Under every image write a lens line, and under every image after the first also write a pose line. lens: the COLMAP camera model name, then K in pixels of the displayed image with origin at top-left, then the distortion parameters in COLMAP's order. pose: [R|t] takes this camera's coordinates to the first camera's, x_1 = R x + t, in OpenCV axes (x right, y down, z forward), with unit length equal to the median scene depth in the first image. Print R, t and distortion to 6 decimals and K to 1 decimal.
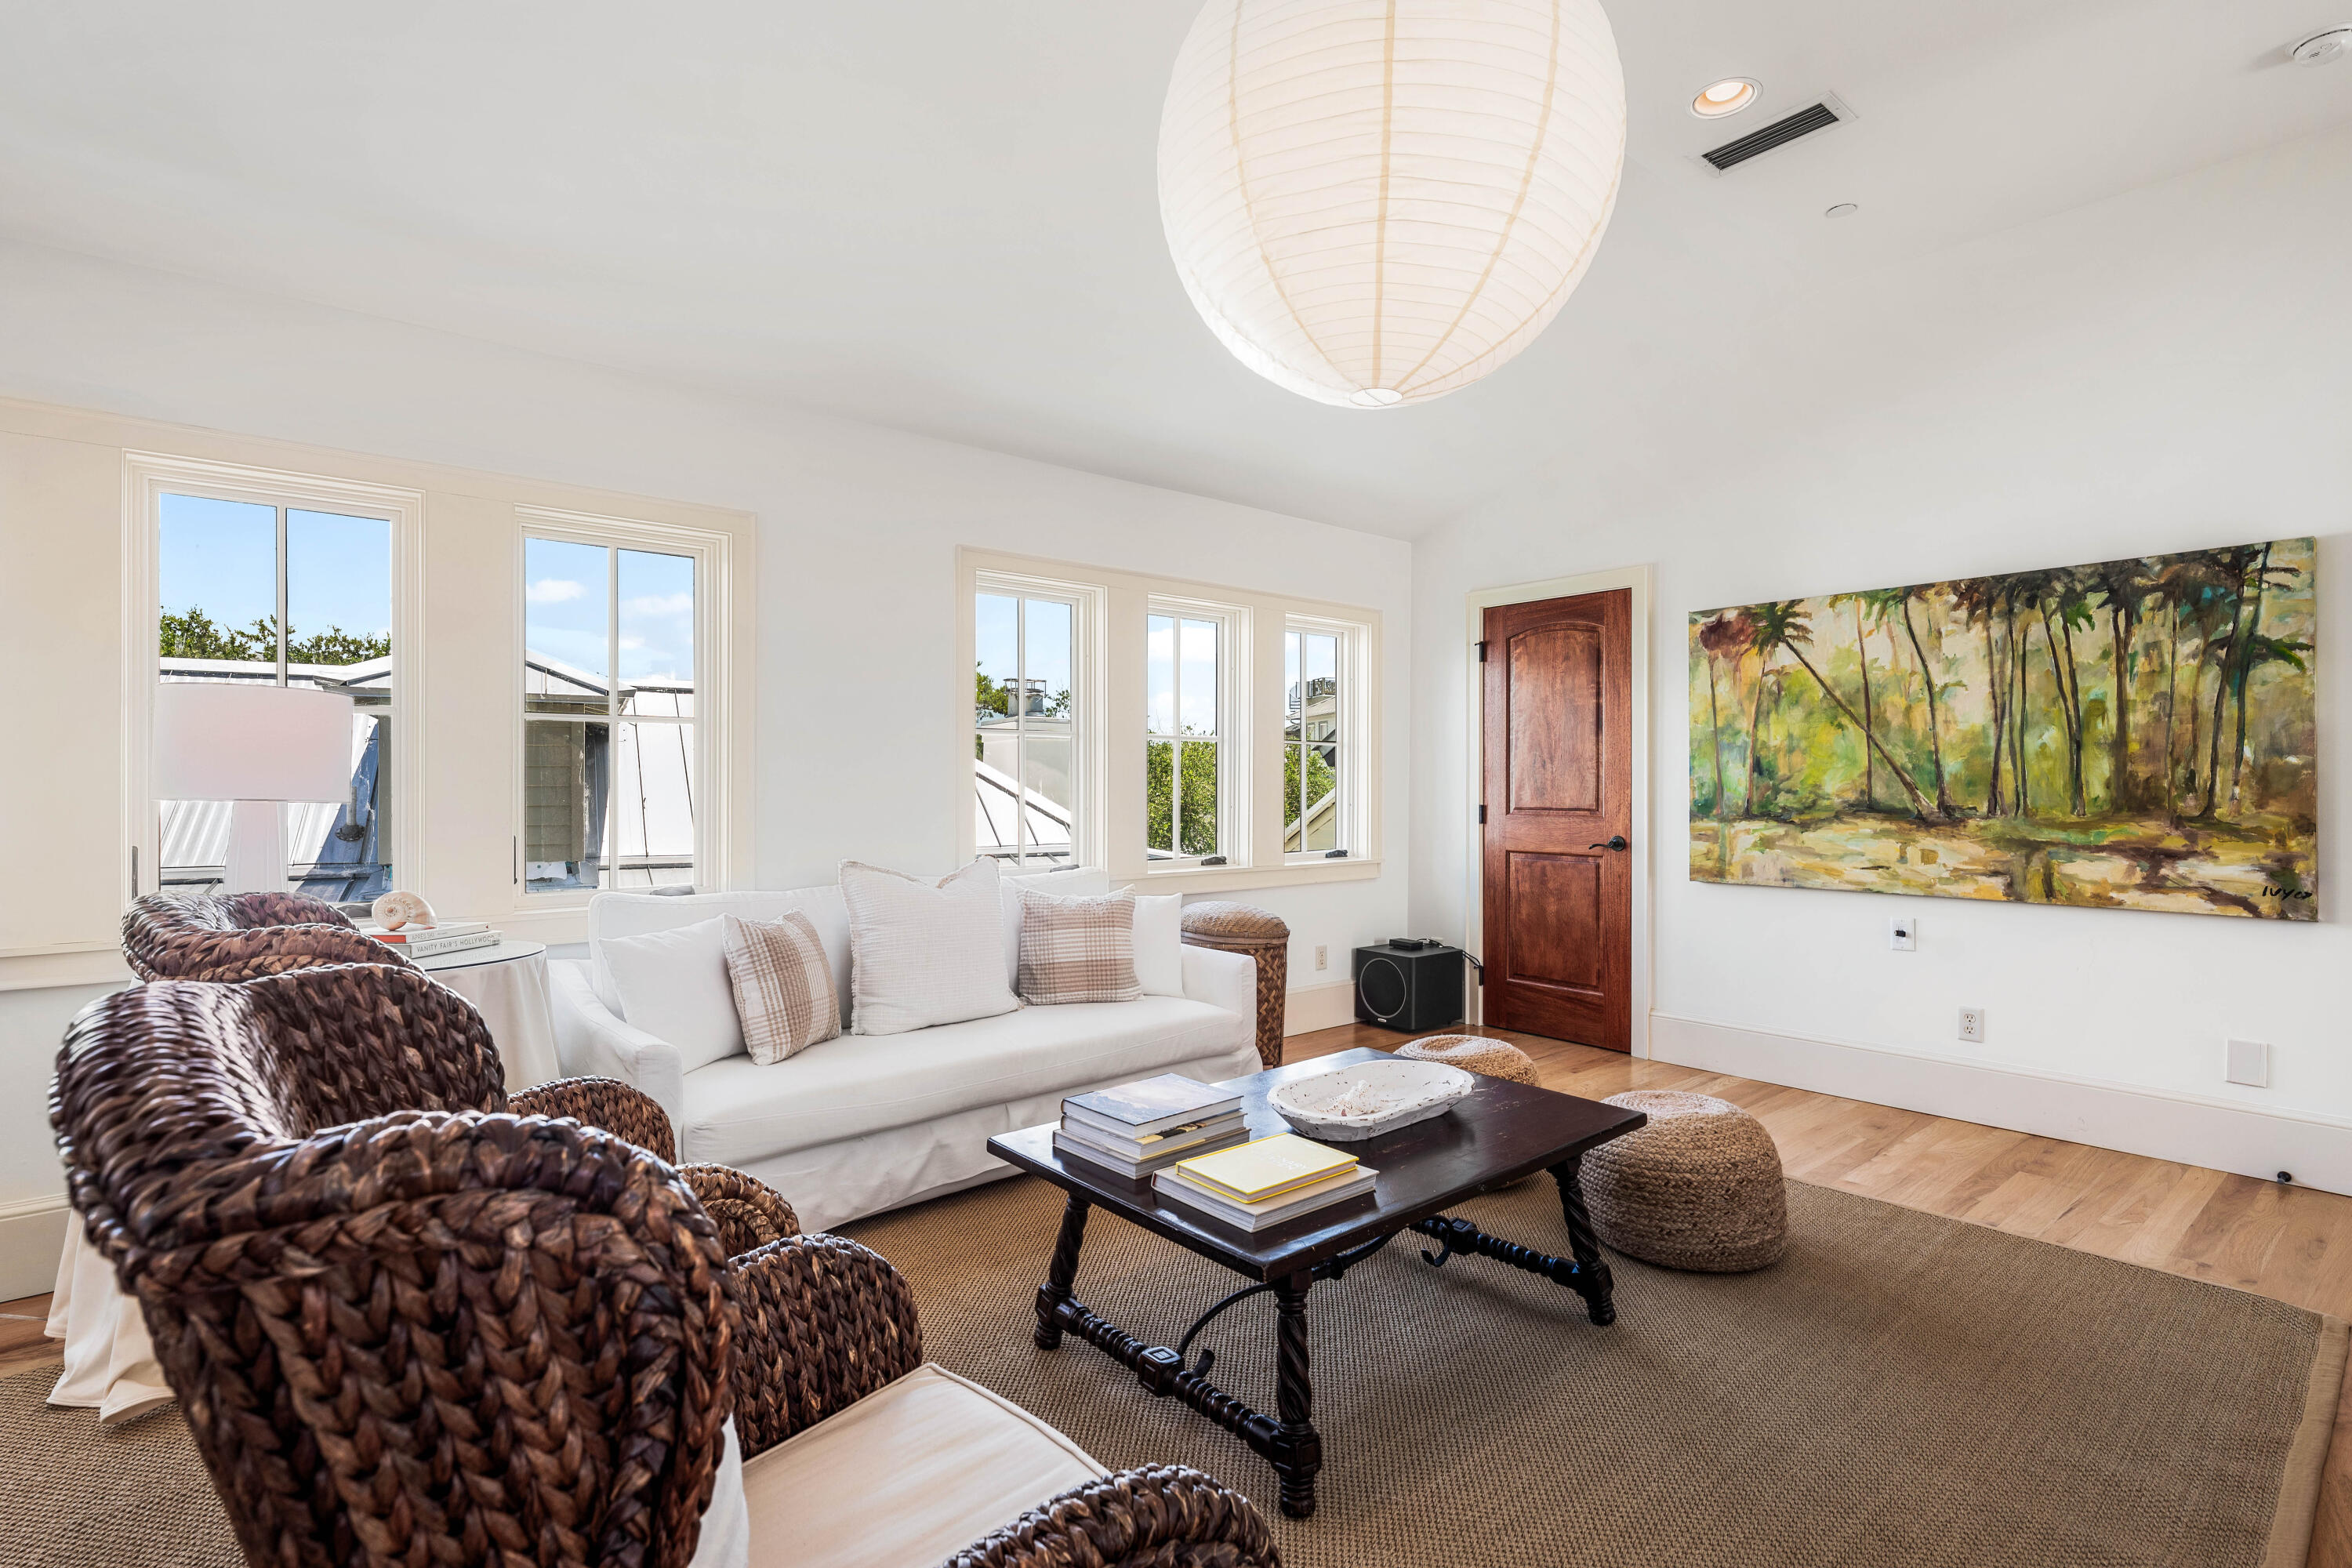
lens RADIAL K [[1117.3, 0, 1179.2], [0, 1117.3, 787.4], [0, 0, 1]] dist [0.000935, -0.000011]
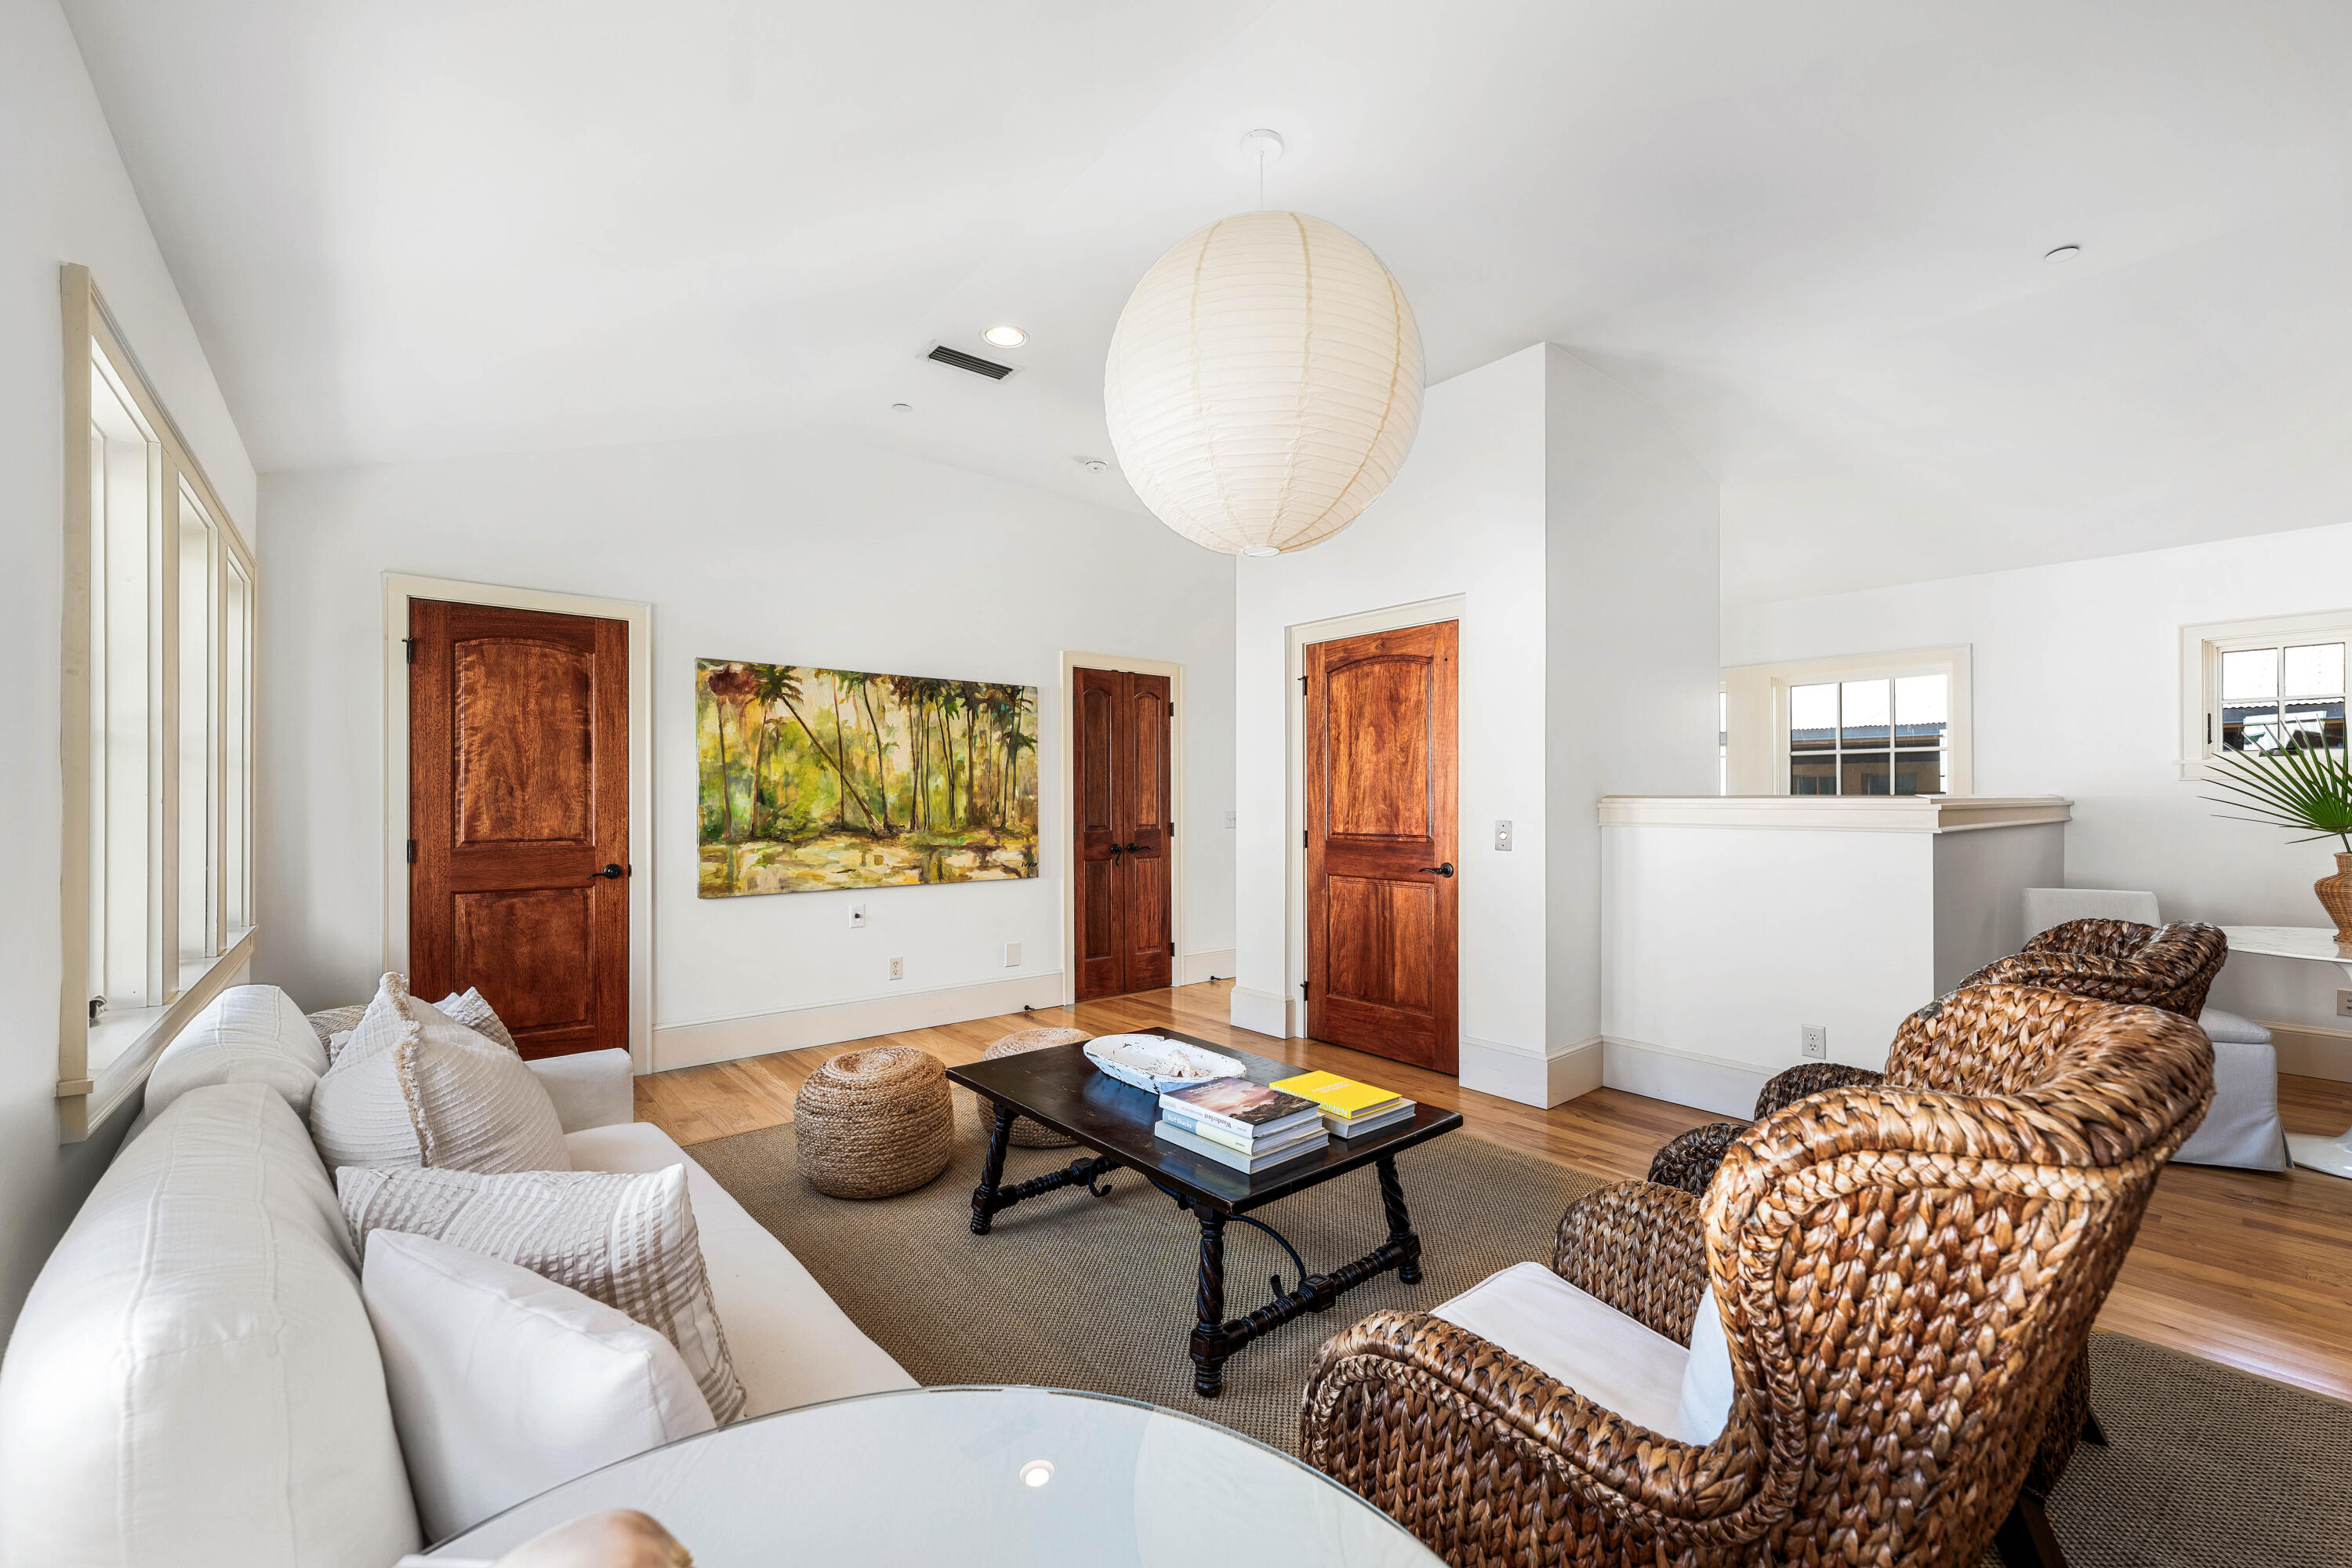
lens RADIAL K [[929.9, 0, 1183.8], [0, 929.9, 800.0], [0, 0, 1]] dist [0.002003, 0.000054]
pose [[0.009160, 0.000788, 0.999958, -0.543330], [0.003561, 0.999993, -0.000820, -0.014327], [-0.999952, 0.003568, 0.009157, 0.587236]]
